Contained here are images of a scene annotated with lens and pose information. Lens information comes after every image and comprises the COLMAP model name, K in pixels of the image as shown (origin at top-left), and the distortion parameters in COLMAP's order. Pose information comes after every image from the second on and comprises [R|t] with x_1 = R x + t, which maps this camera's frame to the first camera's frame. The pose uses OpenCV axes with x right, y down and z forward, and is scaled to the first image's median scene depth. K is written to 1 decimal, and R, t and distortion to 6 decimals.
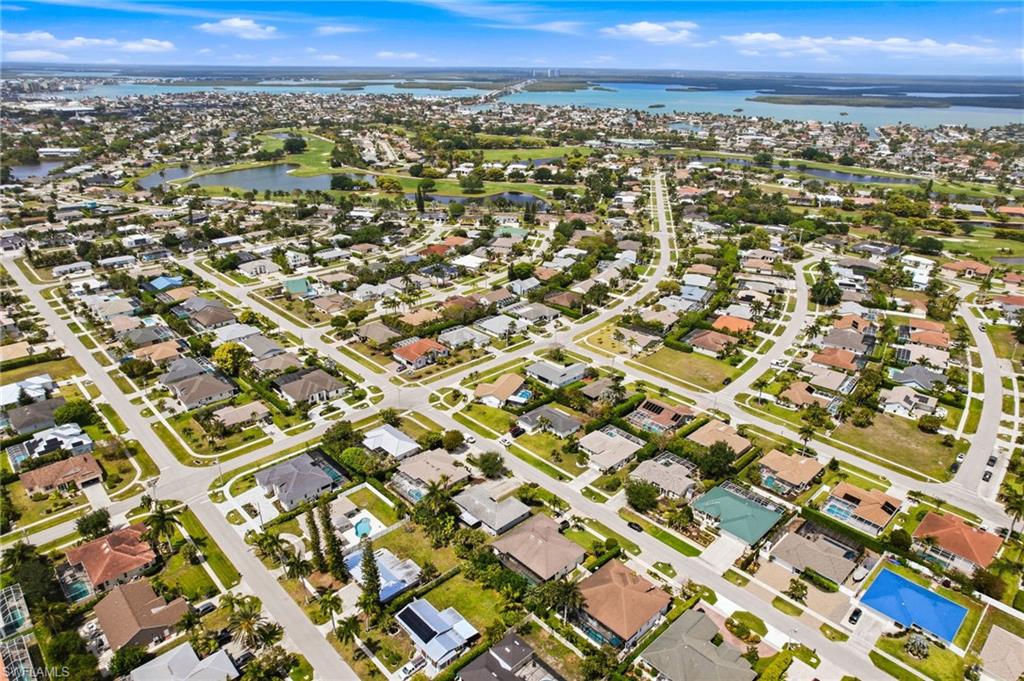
lens RADIAL K [[649.6, 0, 513.0], [0, 649.6, 343.5], [0, 0, 1]] dist [-0.048422, 0.034013]
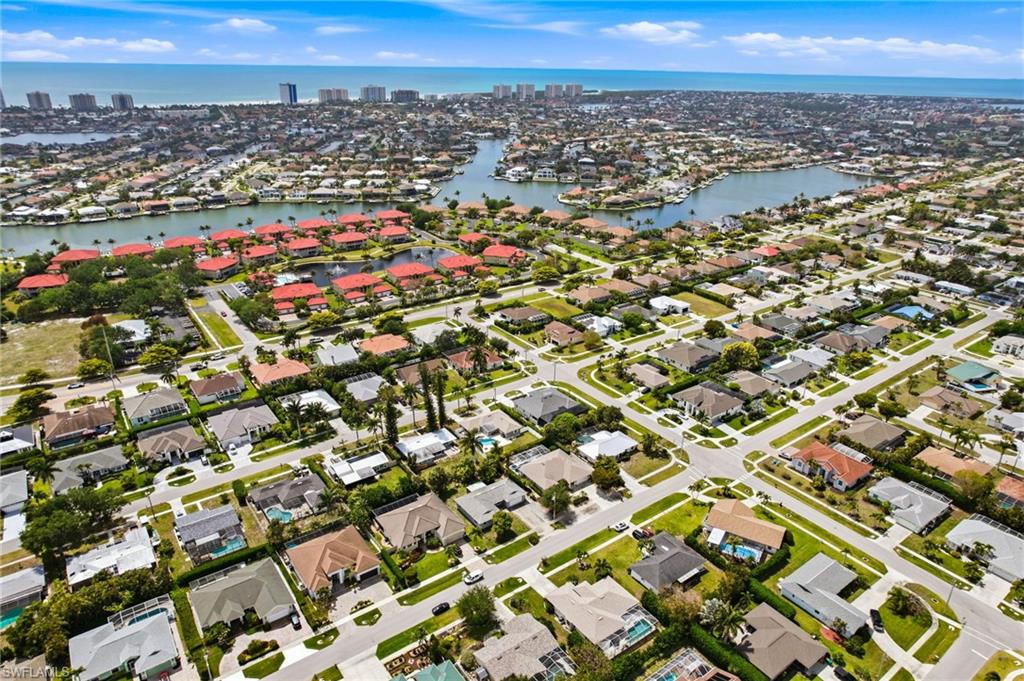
lens RADIAL K [[649.6, 0, 512.7], [0, 649.6, 343.3], [0, 0, 1]] dist [-0.048422, 0.034013]
pose [[-0.116805, 0.387138, -0.914593, 0.628522], [-0.417244, 0.816557, 0.398927, -0.293115], [0.901257, 0.428205, 0.066153, 0.671559]]
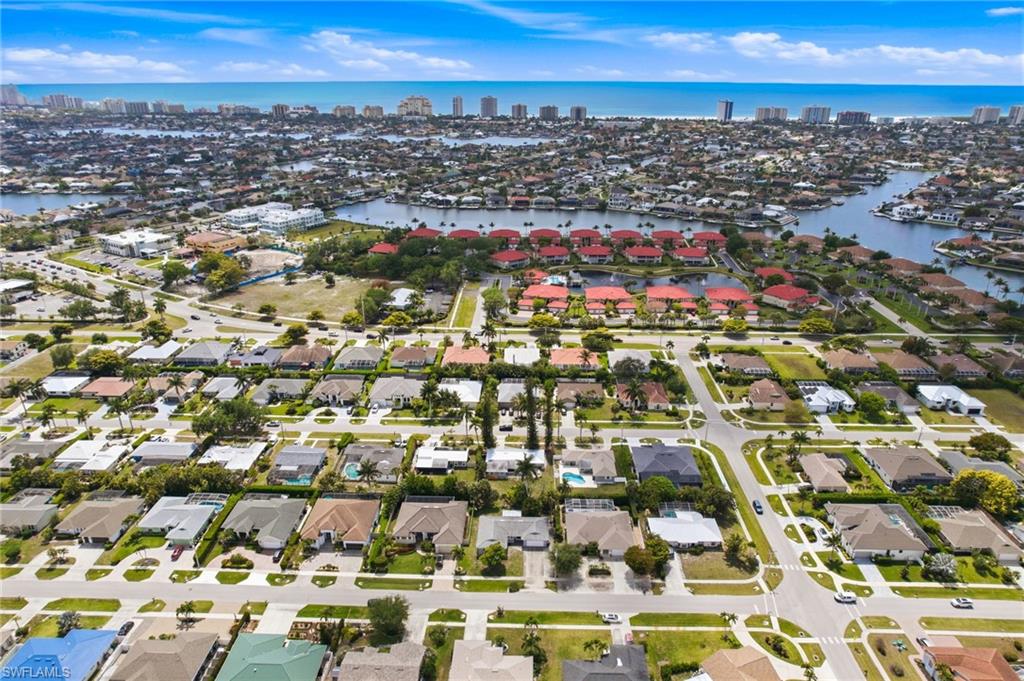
lens RADIAL K [[649.6, 0, 523.1], [0, 649.6, 334.5], [0, 0, 1]] dist [-0.048422, 0.034013]
pose [[-0.692643, 0.256911, -0.673975, 0.418078], [-0.302408, 0.744884, 0.594724, -0.434922], [0.654825, 0.615747, -0.438247, 0.984855]]
